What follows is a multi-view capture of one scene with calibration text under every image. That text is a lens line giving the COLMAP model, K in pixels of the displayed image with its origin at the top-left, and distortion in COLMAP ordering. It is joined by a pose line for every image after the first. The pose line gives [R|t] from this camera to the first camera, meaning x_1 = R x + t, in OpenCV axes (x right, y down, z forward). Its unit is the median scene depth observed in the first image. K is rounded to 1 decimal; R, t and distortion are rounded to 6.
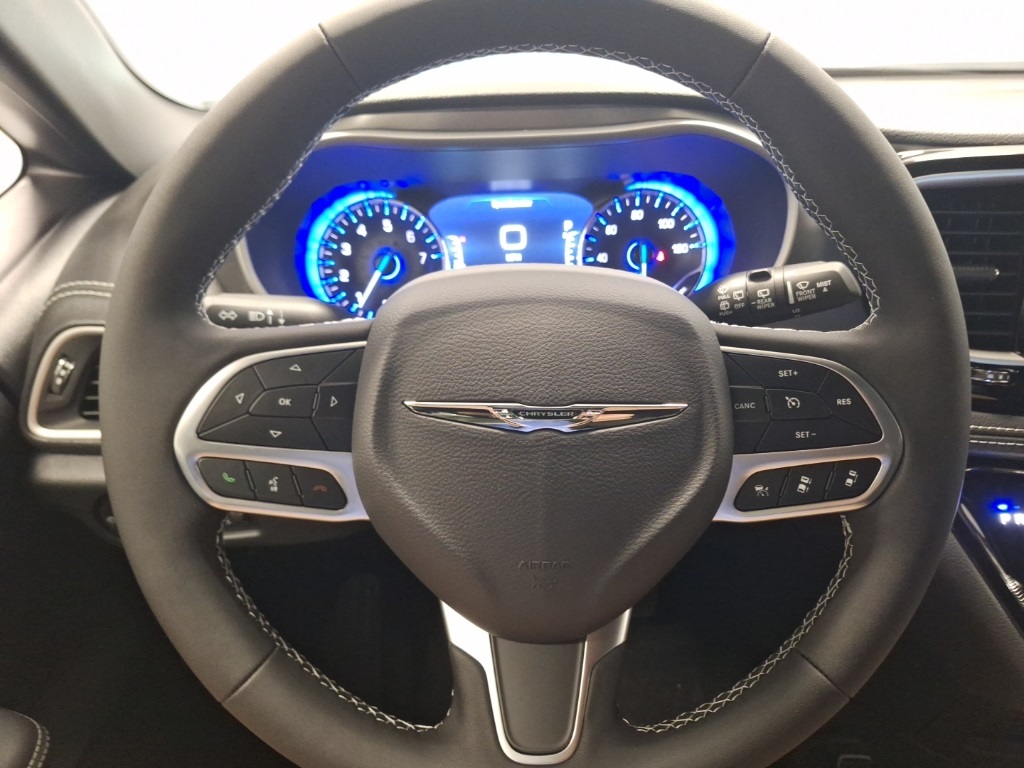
lens RADIAL K [[684.5, 0, 526.2], [0, 684.5, 378.9], [0, 0, 1]] dist [0.060421, -0.126013]
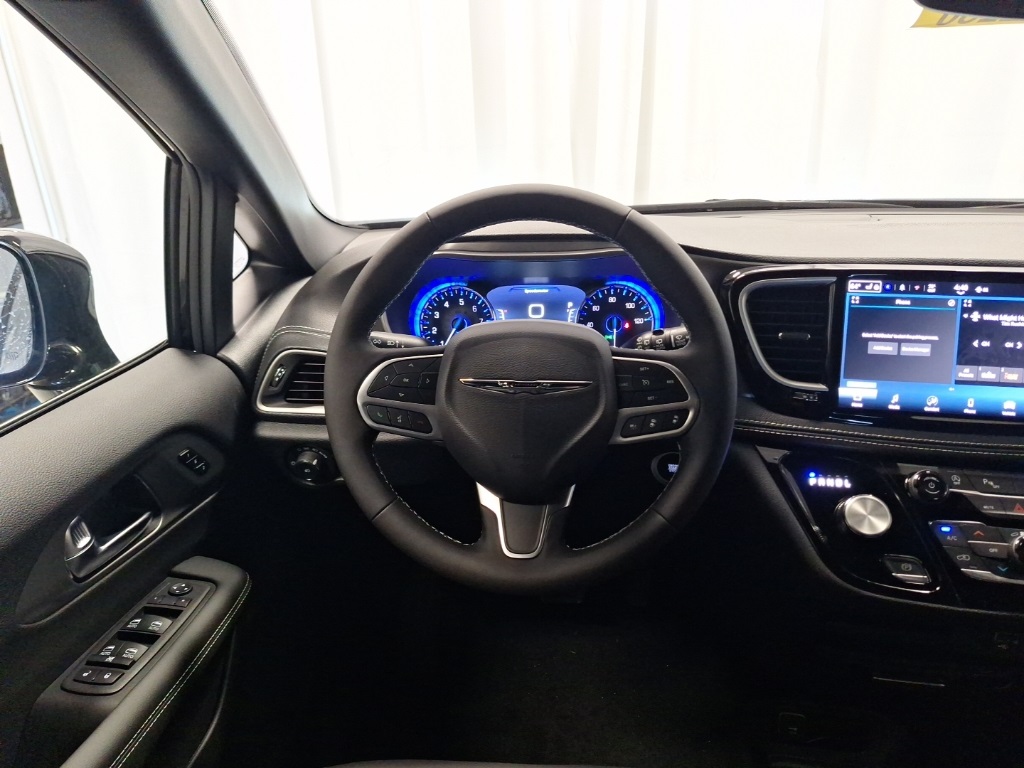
lens RADIAL K [[682.3, 0, 512.0], [0, 682.3, 384.0], [0, 0, 1]] dist [0.006104, 0.000255]
pose [[0.992933, 0.040921, -0.111400, 0.115667], [-0.054623, 0.990918, -0.122873, 0.175411], [0.105360, 0.128090, 0.986150, -0.611088]]
